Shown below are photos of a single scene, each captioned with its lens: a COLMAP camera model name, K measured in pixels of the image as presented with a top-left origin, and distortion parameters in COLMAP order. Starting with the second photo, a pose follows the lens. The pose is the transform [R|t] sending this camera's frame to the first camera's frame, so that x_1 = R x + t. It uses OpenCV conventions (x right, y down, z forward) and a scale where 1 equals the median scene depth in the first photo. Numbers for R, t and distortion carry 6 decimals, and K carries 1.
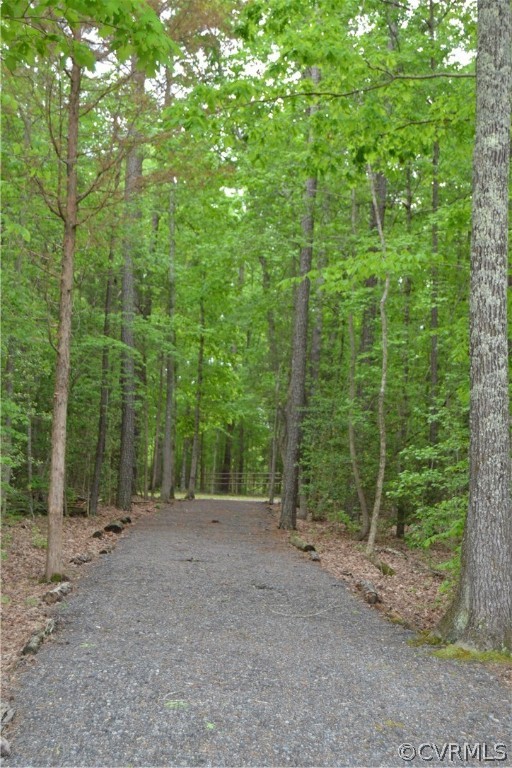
lens RADIAL K [[1112.2, 0, 256.0], [0, 1112.2, 384.0], [0, 0, 1]] dist [-0.012747, -0.016422]
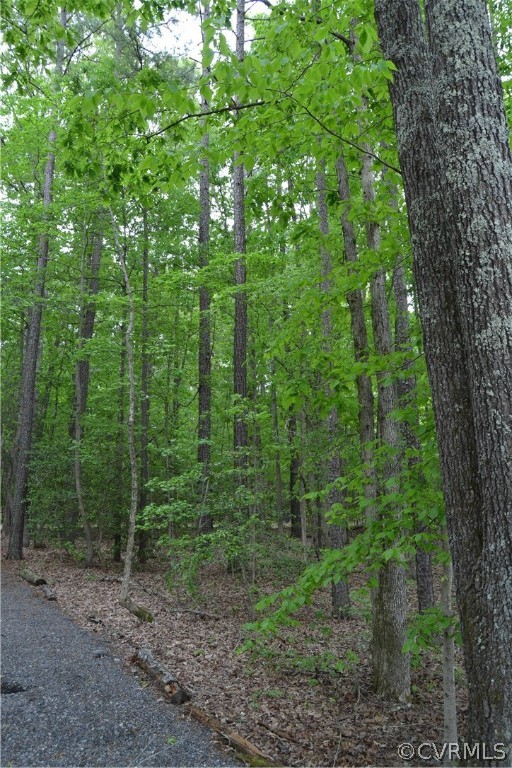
lens RADIAL K [[608.9, 0, 255.1], [0, 608.9, 386.2], [0, 0, 1]] dist [-0.099586, 0.044862]
pose [[0.910212, 0.028913, 0.413132, -0.005618], [0.016095, 0.994337, -0.105048, 0.032849], [-0.413829, 0.102265, 0.904592, 0.466844]]
